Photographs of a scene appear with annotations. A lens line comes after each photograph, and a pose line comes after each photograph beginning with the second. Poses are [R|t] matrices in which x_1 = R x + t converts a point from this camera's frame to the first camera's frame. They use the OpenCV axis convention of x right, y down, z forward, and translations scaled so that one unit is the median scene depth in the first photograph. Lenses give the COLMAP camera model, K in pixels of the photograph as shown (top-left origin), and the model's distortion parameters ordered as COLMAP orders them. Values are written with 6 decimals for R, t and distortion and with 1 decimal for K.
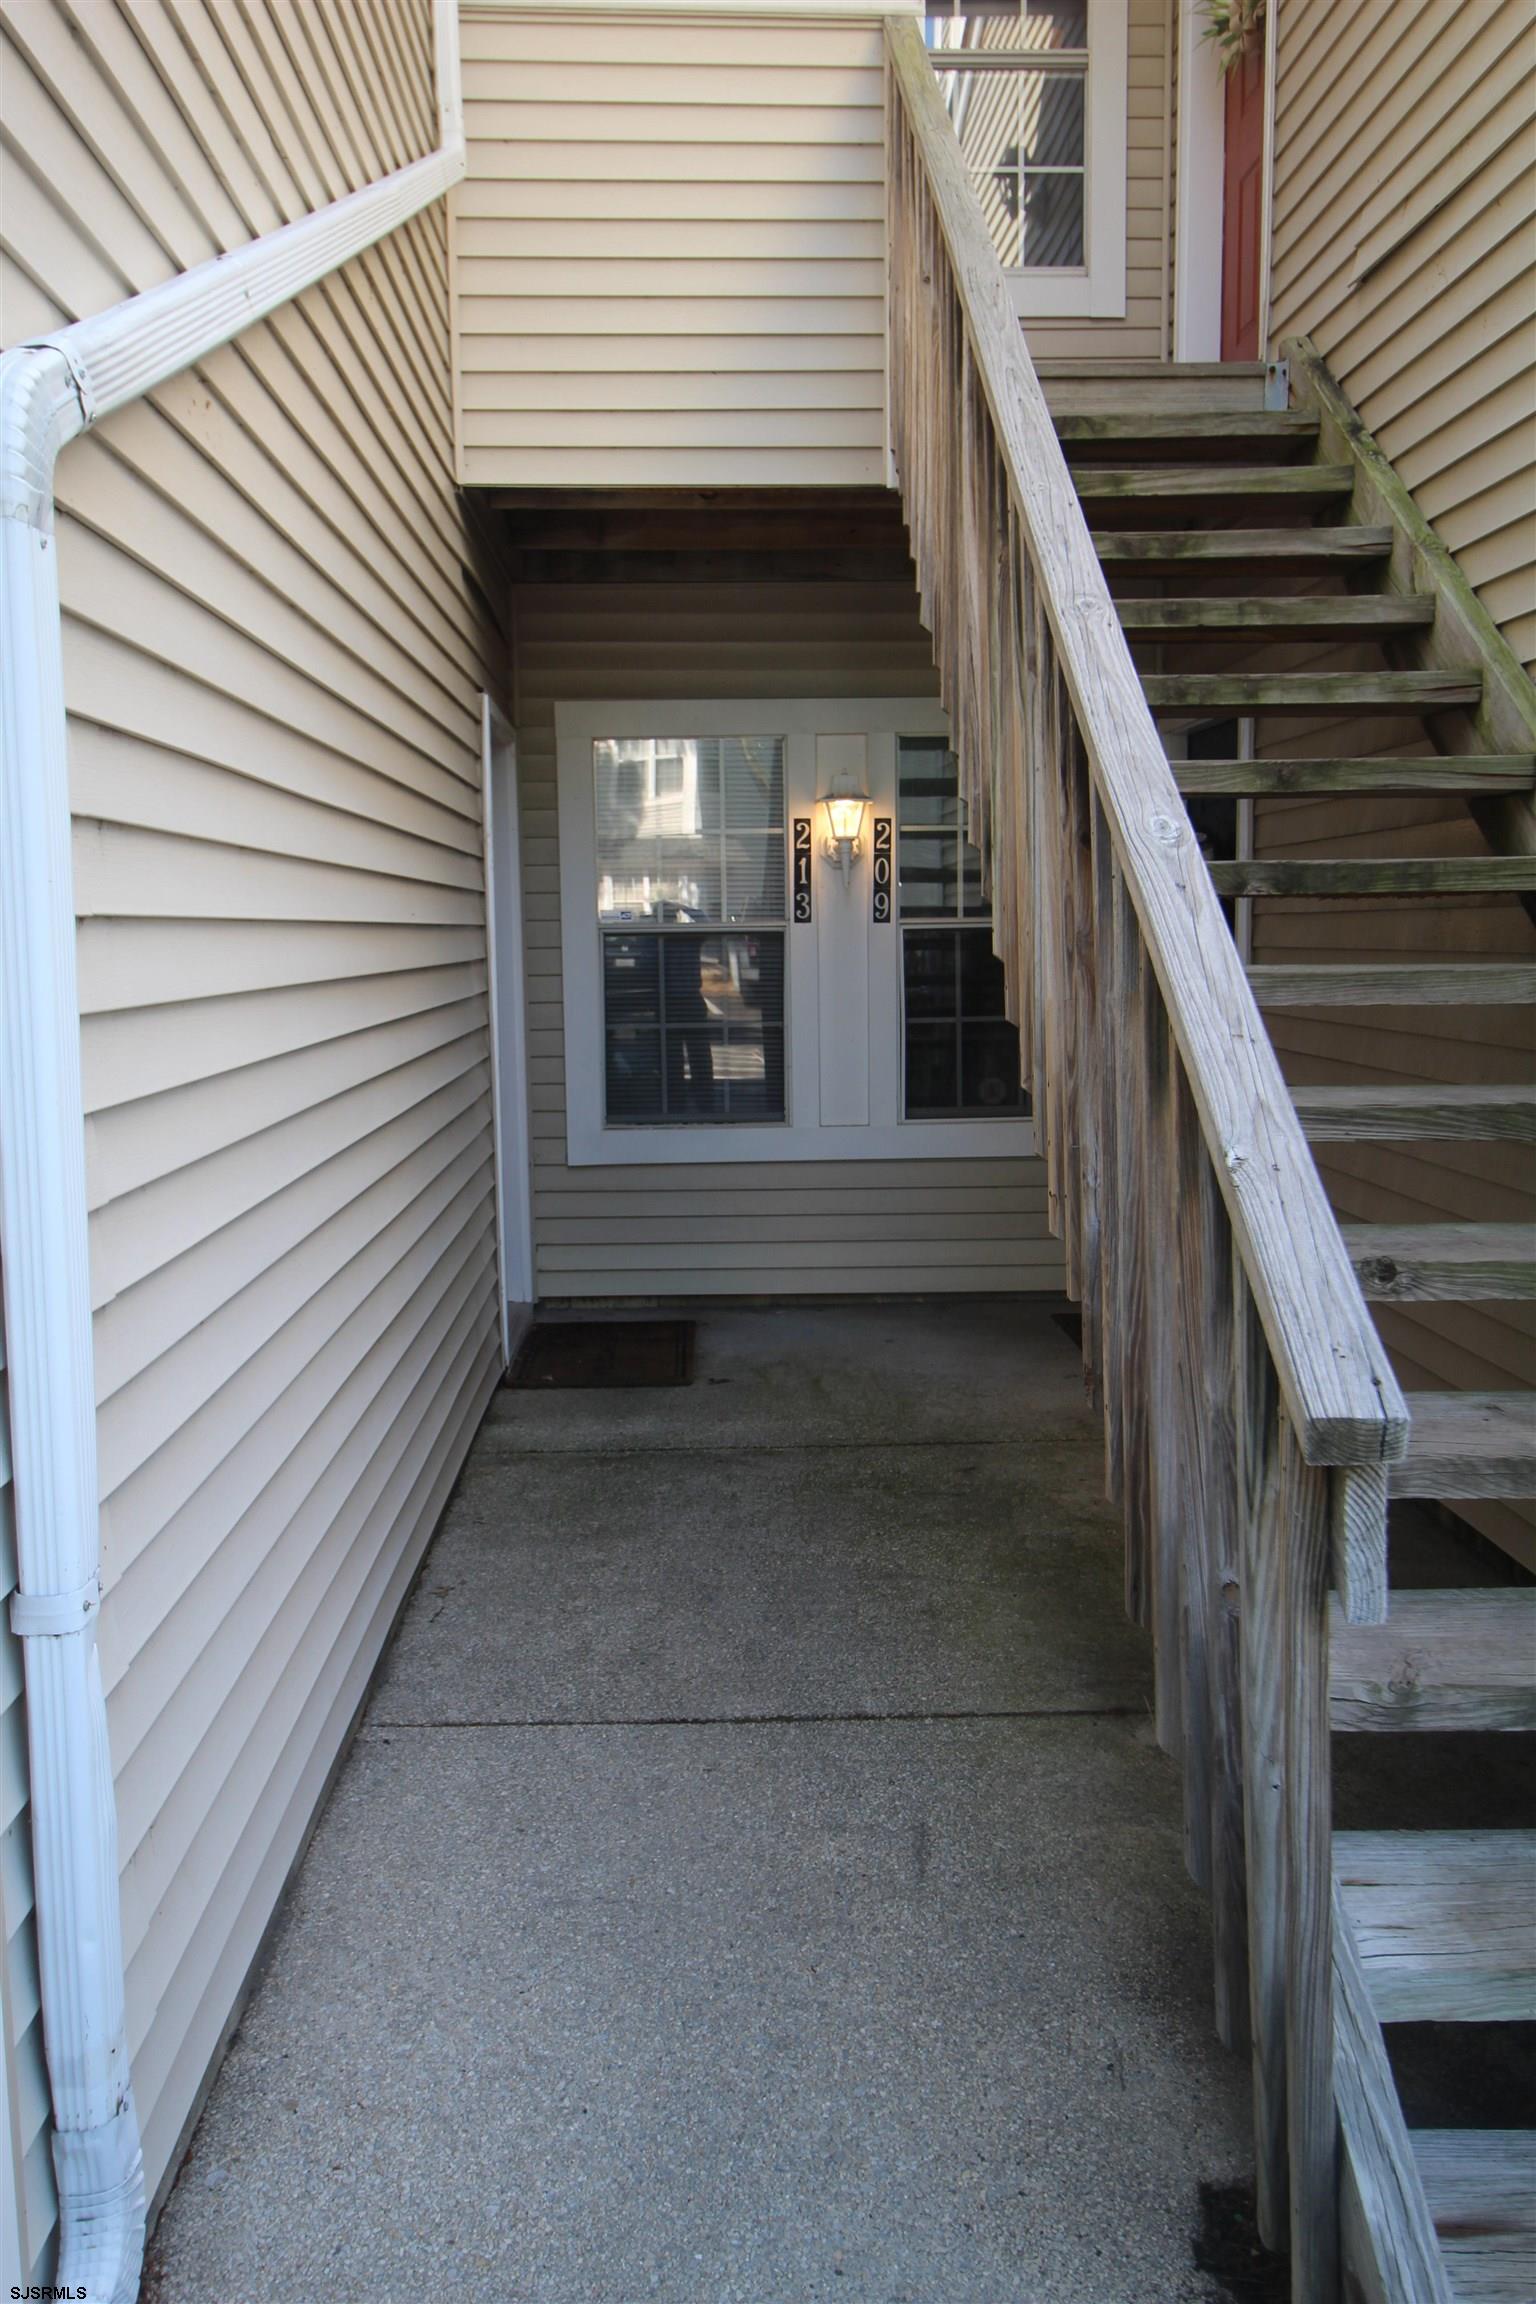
lens RADIAL K [[1839.2, 0, 768.0], [0, 1839.2, 1152.0], [0, 0, 1]] dist [-0.002340, -0.001405]
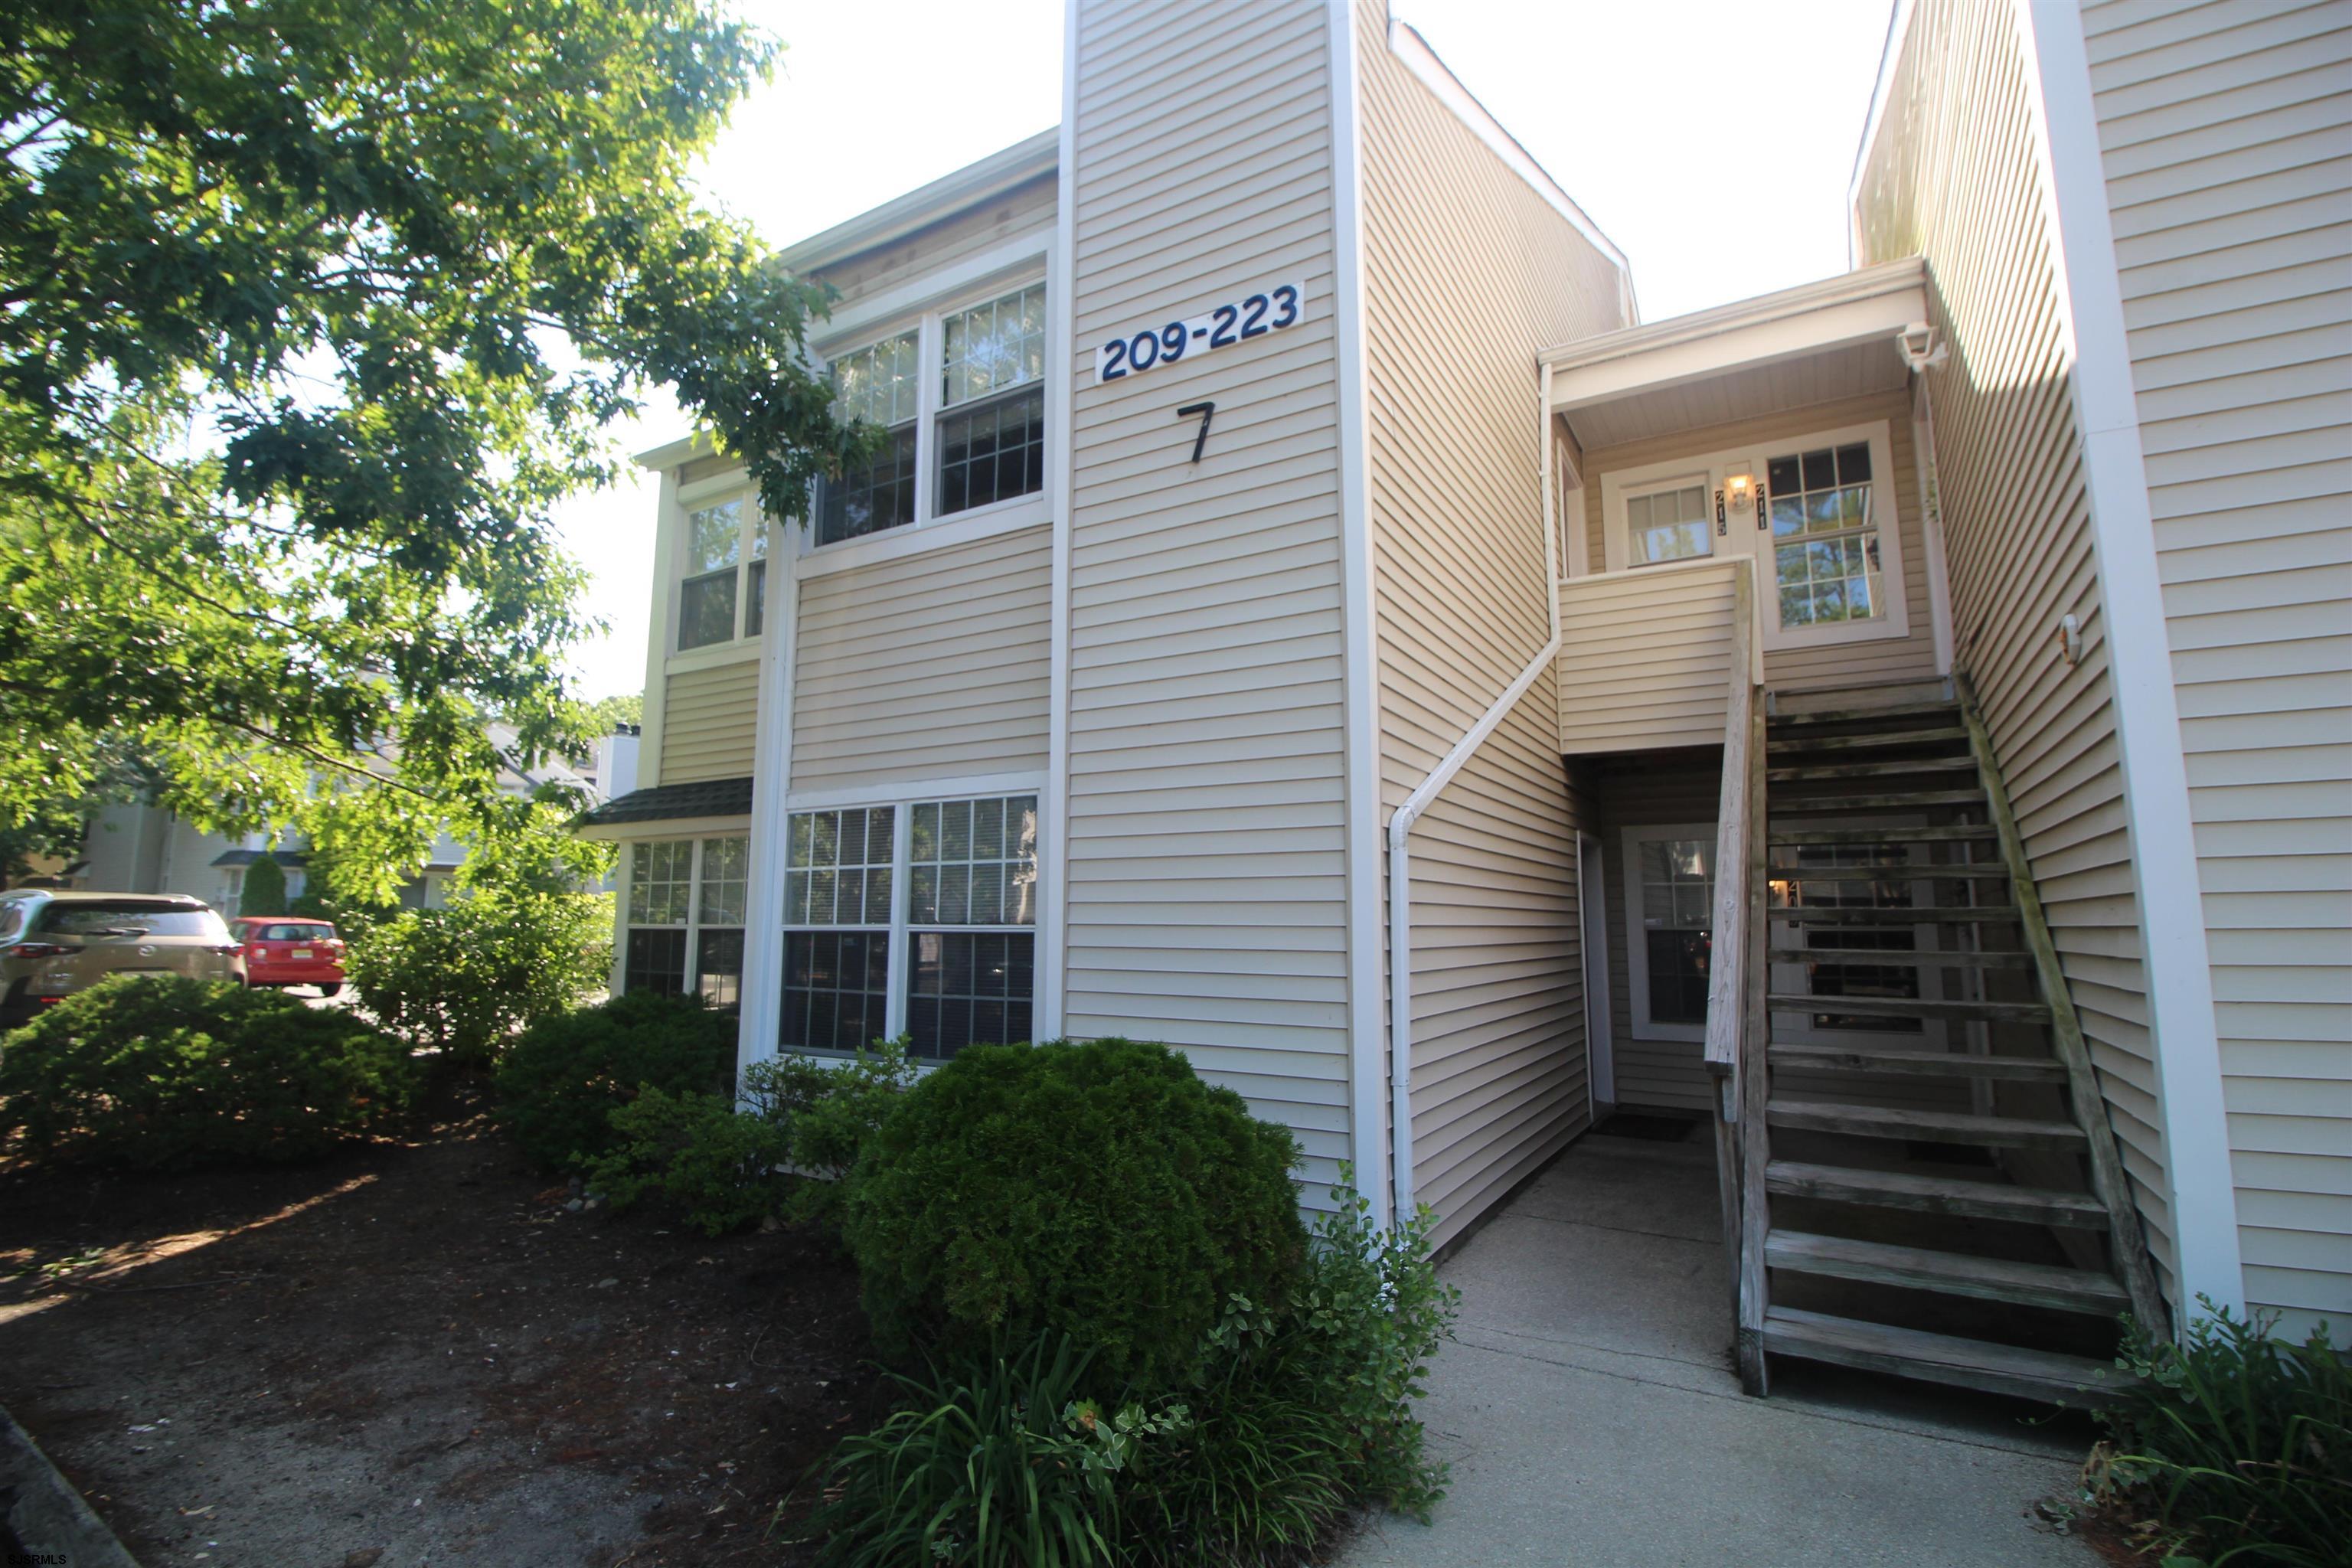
lens RADIAL K [[1090.3, 0, 1182.6], [0, 1090.3, 782.6], [0, 0, 1]] dist [-0.003395, -0.014461]
pose [[0.842090, -0.054015, -0.536625, 0.190724], [-0.079107, 0.971841, -0.221960, 0.052022], [0.533504, 0.229361, 0.814105, -0.486960]]
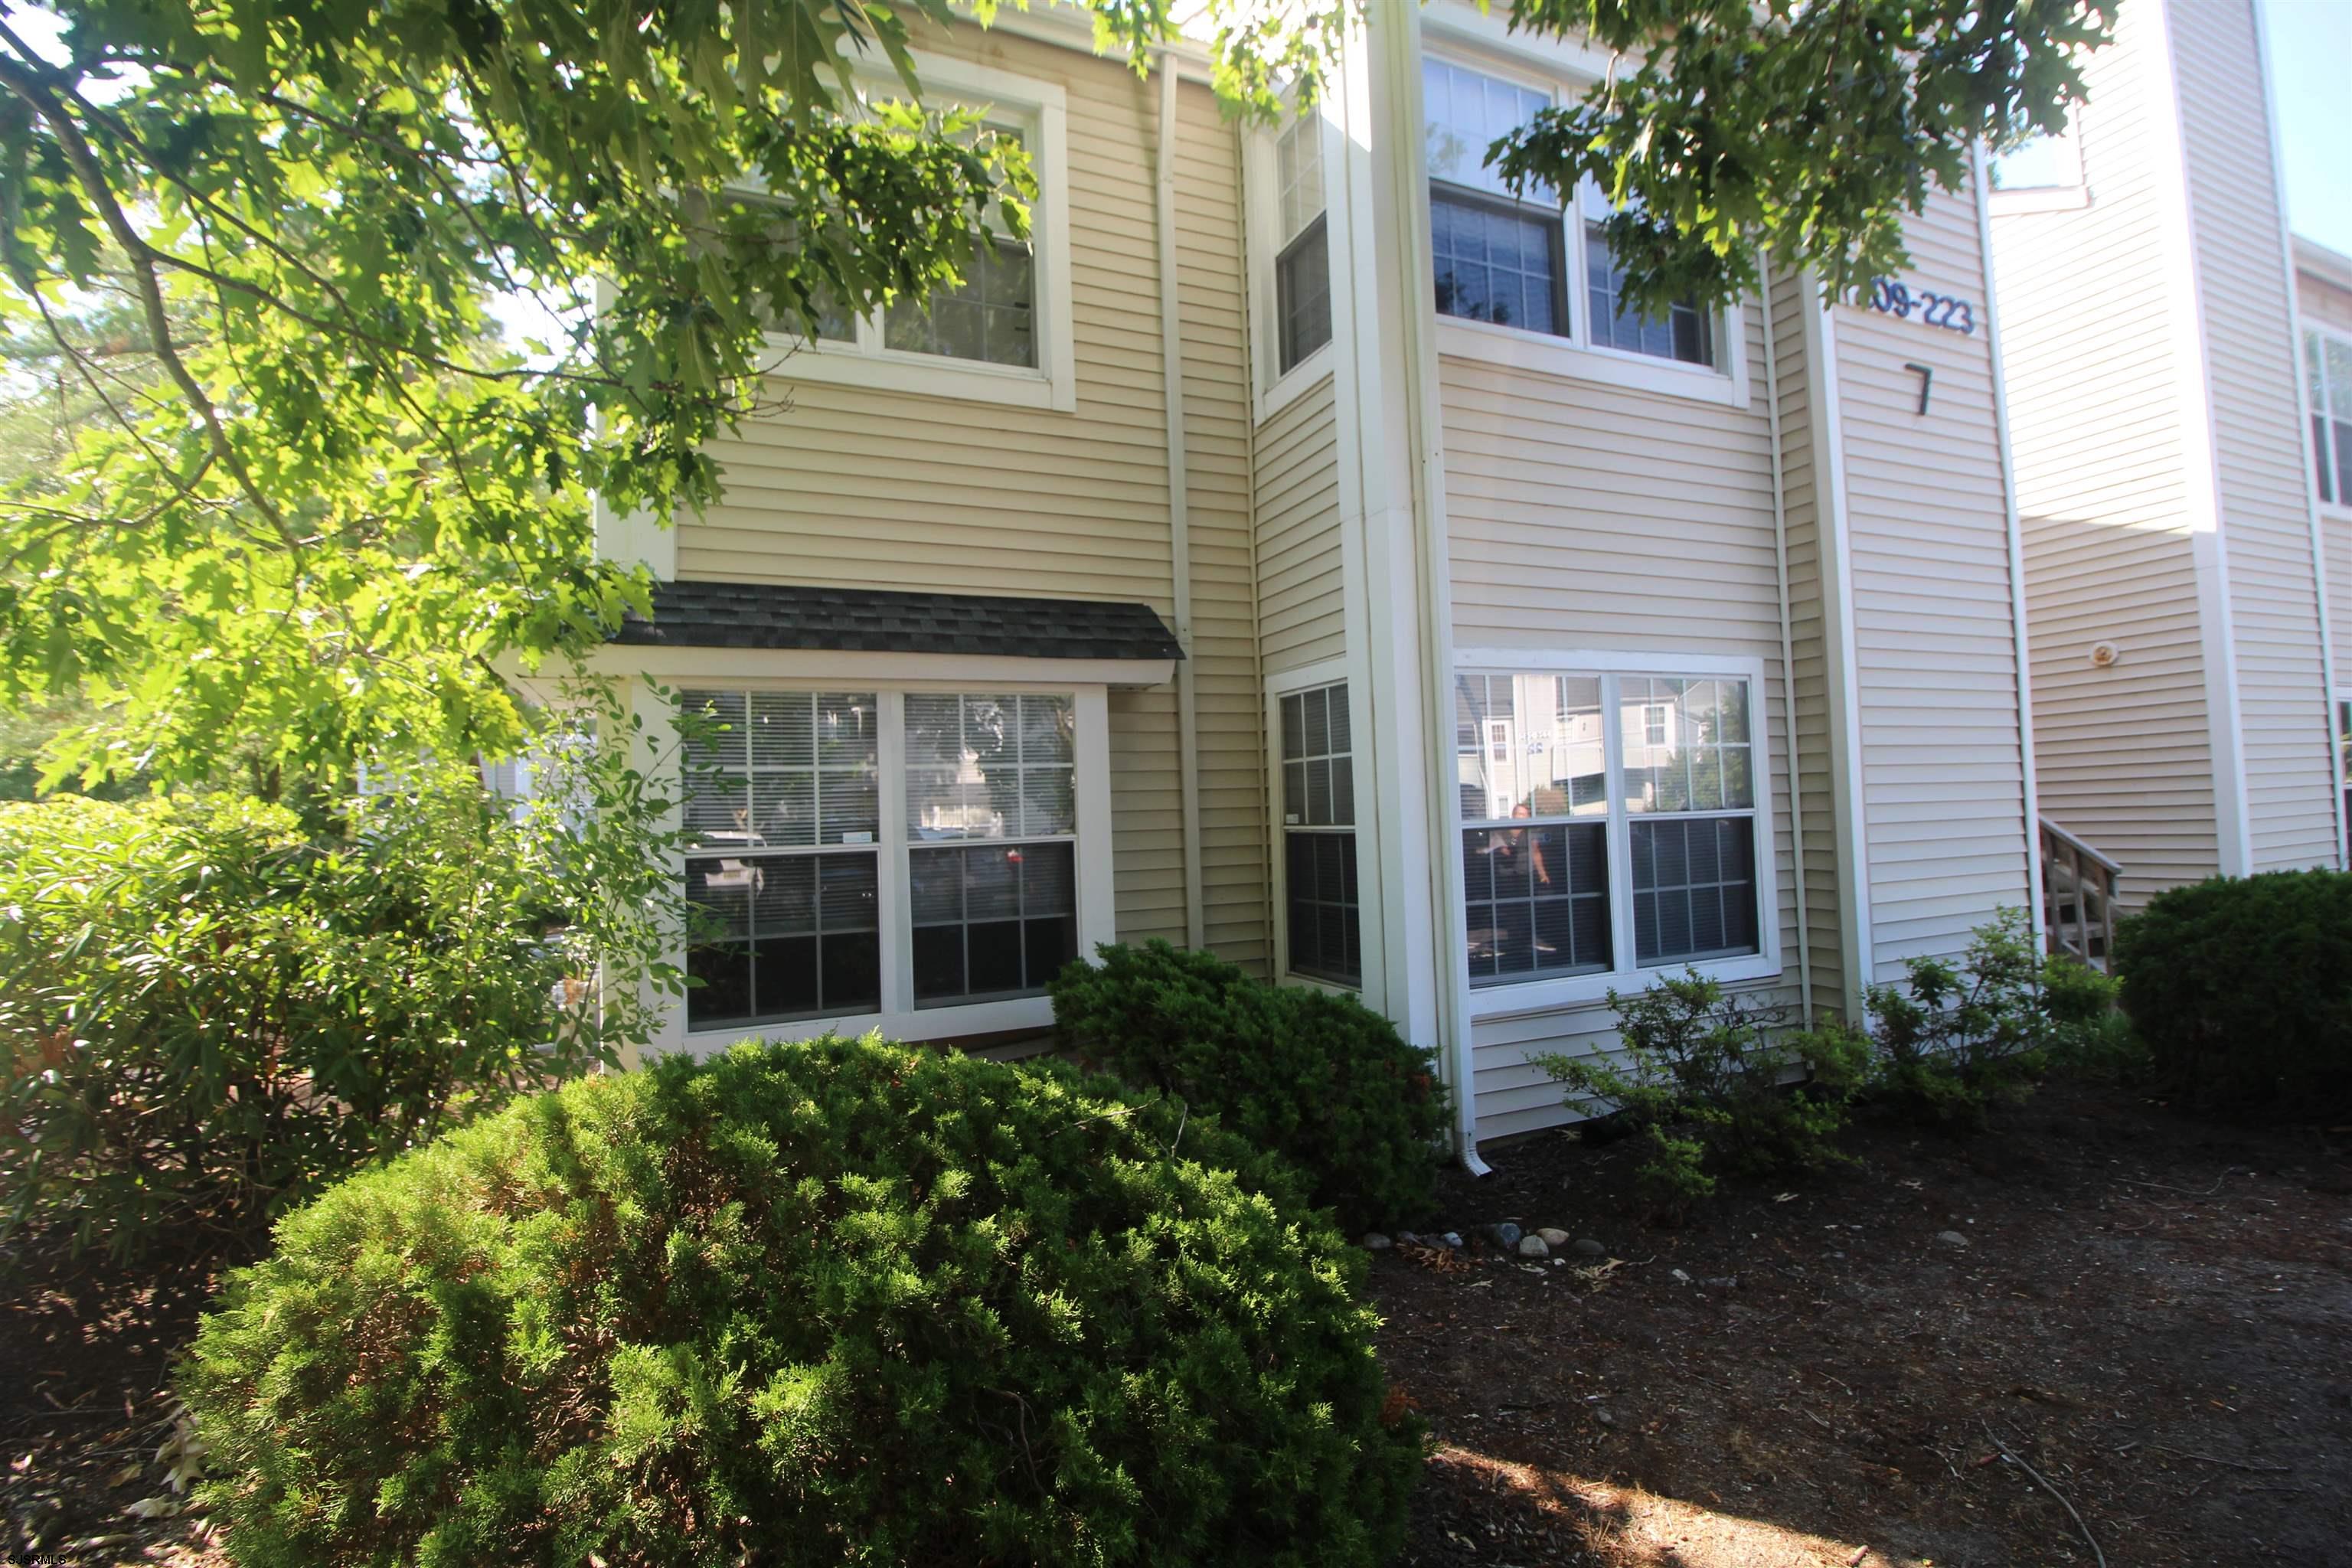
lens RADIAL K [[1088.7, 0, 1192.2], [0, 1088.7, 776.4], [0, 0, 1]] dist [-0.002896, -0.016521]
pose [[0.925917, -0.003972, 0.377707, -1.313691], [0.067375, 0.985646, -0.154800, 0.059324], [-0.371671, 0.168780, 0.912893, -0.452585]]
